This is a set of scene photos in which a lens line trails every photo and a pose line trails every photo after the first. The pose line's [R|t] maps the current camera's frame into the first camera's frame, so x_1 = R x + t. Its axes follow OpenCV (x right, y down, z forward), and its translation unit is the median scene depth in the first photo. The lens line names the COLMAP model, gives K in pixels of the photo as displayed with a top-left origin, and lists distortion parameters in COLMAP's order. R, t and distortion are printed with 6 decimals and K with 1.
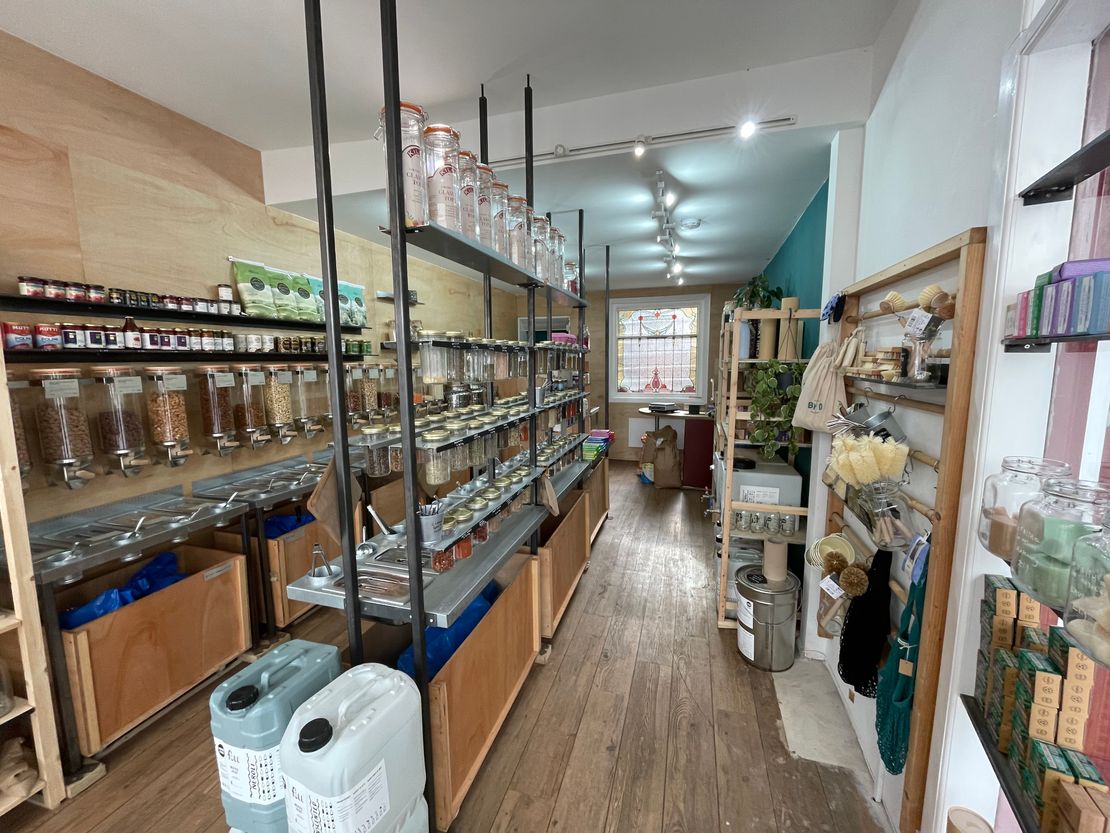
lens RADIAL K [[448.9, 0, 554.1], [0, 448.9, 416.0], [0, 0, 1]] dist [0.001821, 0.000175]
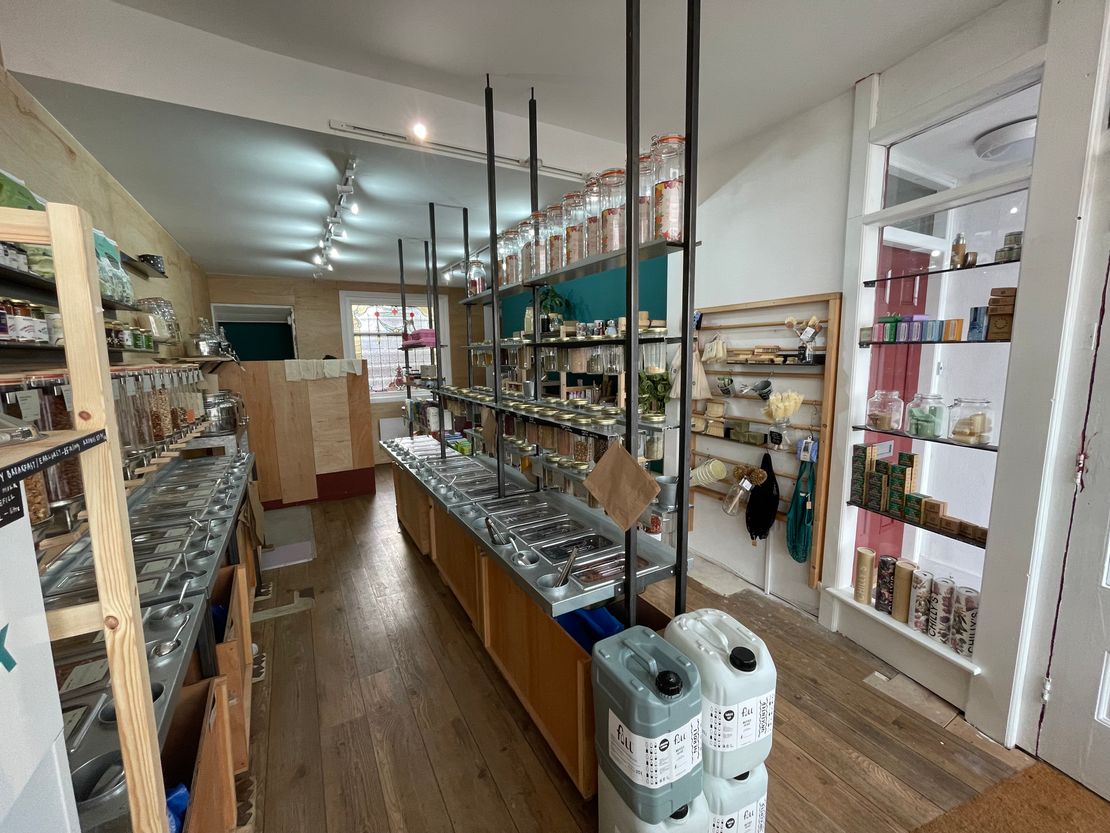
lens RADIAL K [[448.9, 0, 551.9], [0, 448.9, 413.7], [0, 0, 1]] dist [0.001821, 0.000175]
pose [[0.689191, -0.091931, 0.718724, -0.753000], [0.094904, 0.994826, 0.036243, -0.015769], [-0.718338, 0.043232, 0.694350, 0.220721]]
